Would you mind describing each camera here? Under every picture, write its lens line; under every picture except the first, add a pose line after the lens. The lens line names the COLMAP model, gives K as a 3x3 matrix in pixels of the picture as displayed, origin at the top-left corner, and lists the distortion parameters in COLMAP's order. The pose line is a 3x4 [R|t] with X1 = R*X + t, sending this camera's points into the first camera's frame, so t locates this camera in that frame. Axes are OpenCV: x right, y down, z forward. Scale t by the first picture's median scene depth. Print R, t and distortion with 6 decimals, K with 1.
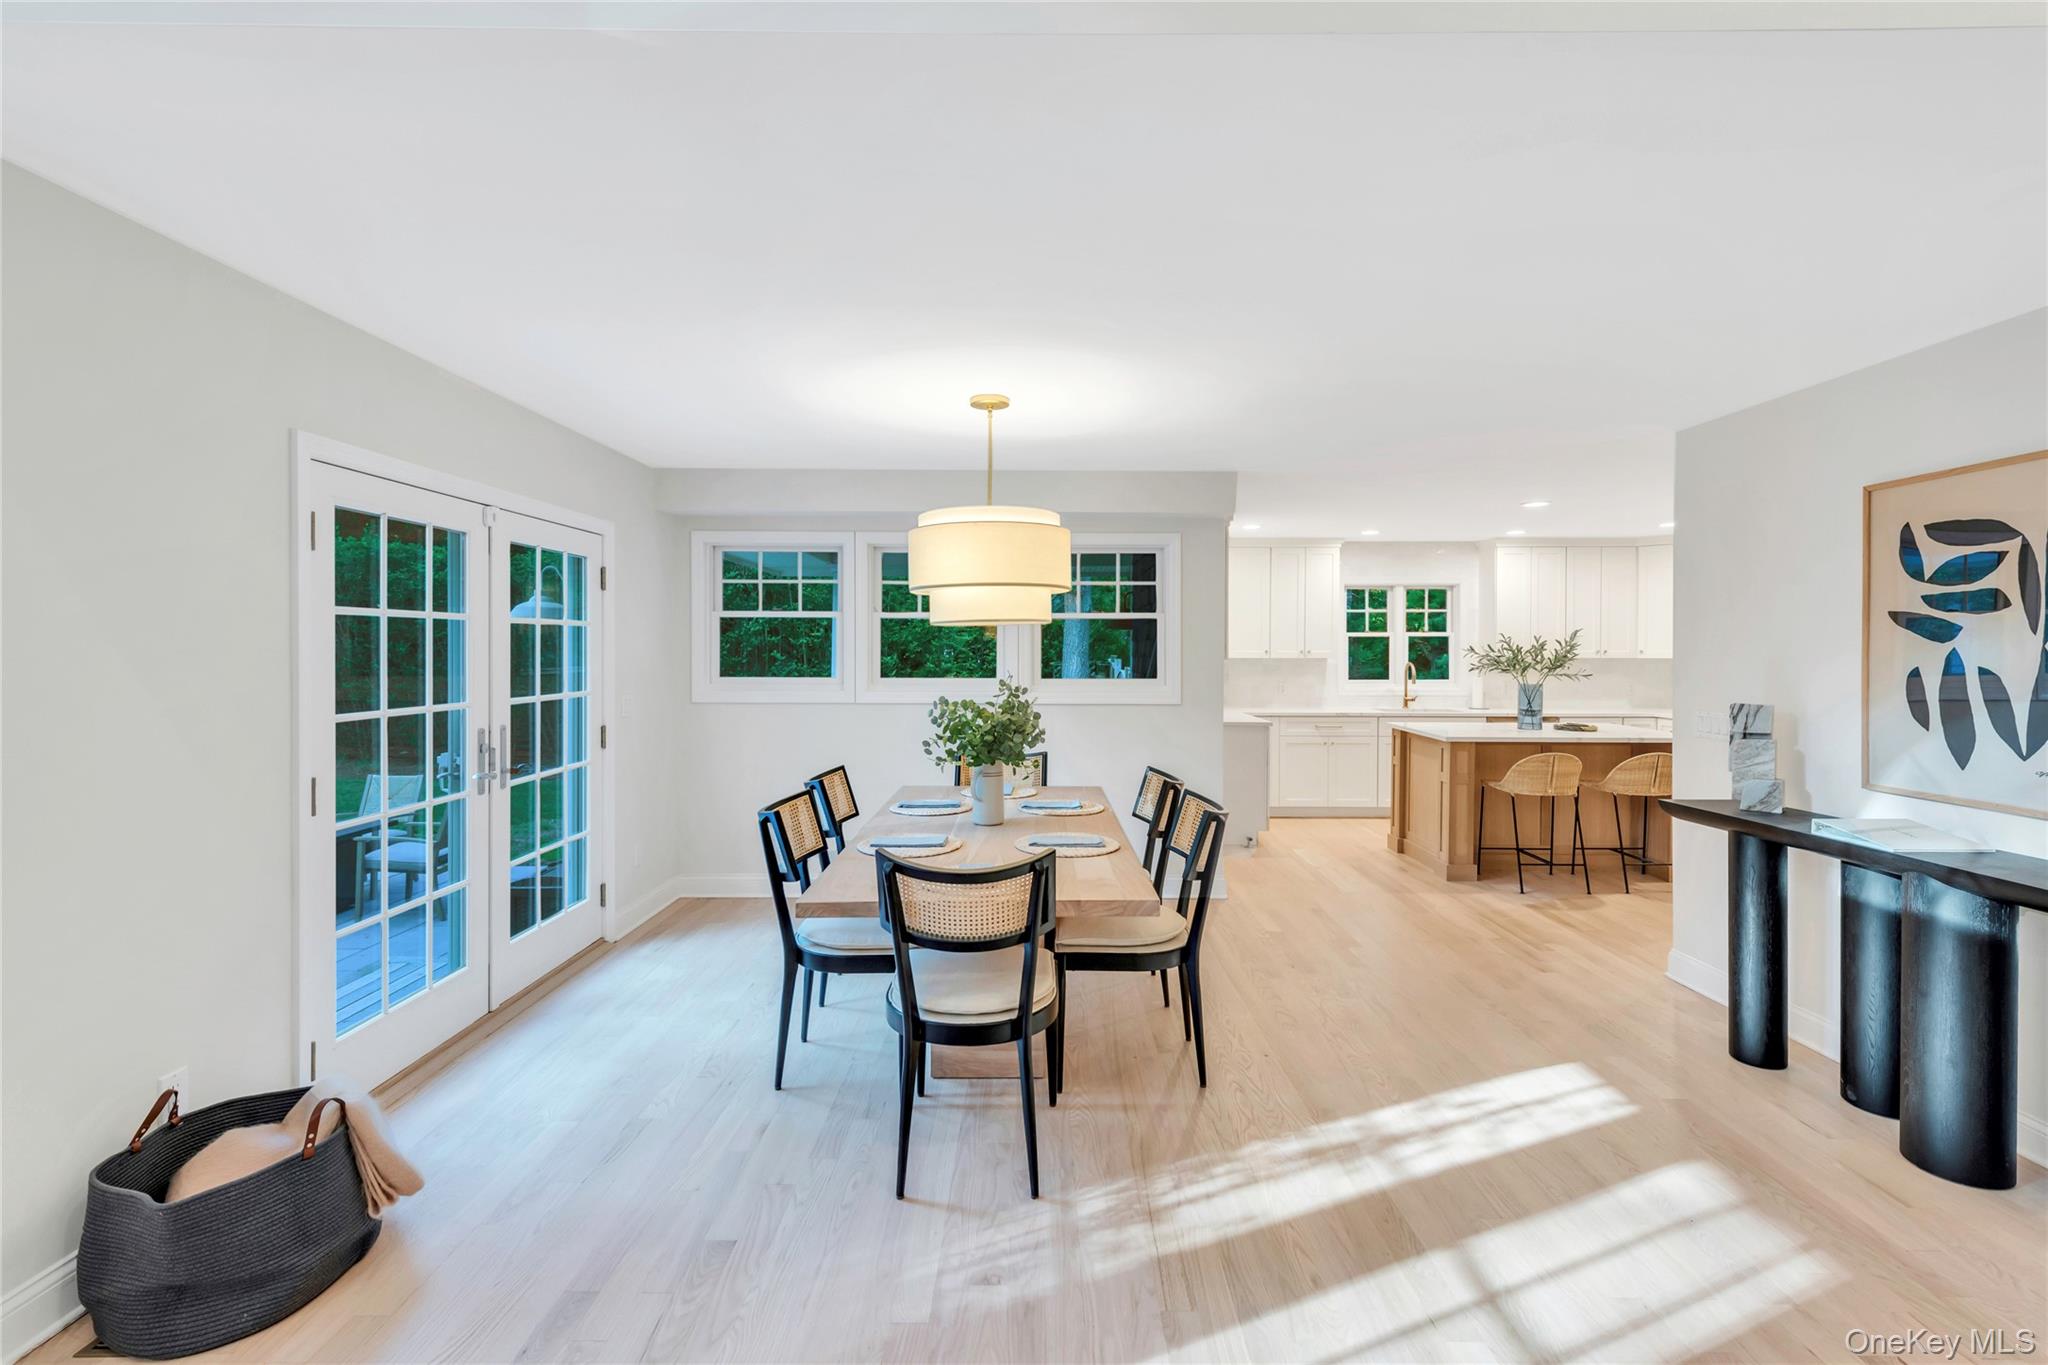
lens RADIAL K [[868.9, 0, 1025.5], [0, 868.9, 664.5], [0, 0, 1]] dist [-0.000973, -0.000111]
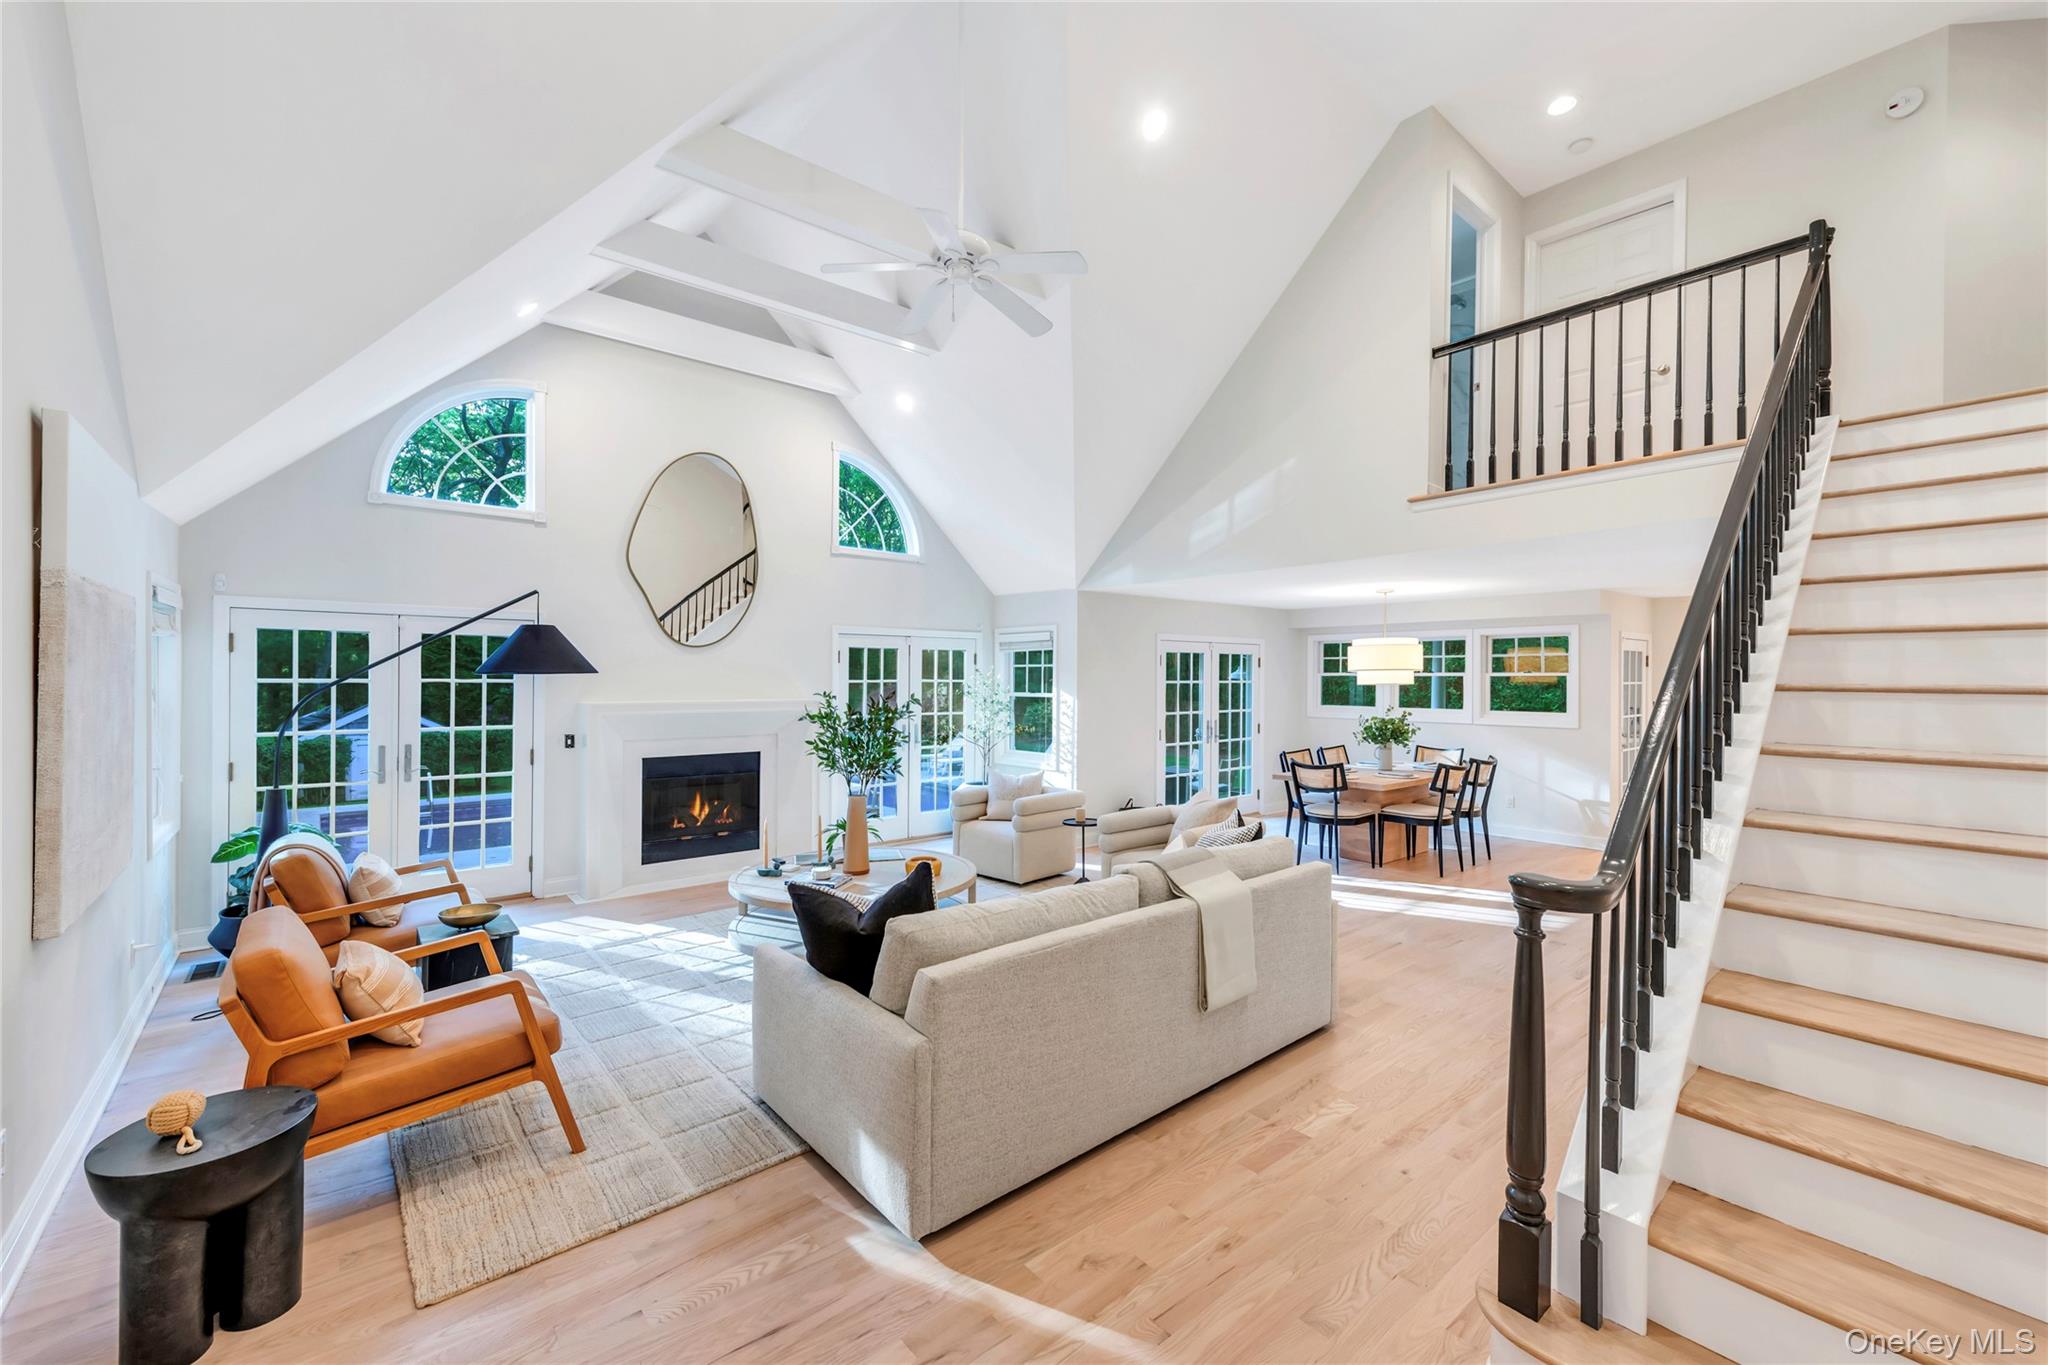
lens RADIAL K [[868.9, 0, 1023.9], [0, 868.9, 686.3], [0, 0, 1]] dist [-0.000973, -0.000111]
pose [[0.634040, 0.005145, -0.773283, 1.205224], [-0.014079, 0.999889, -0.004891, -0.015791], [0.773172, 0.013988, 0.634042, -1.291185]]
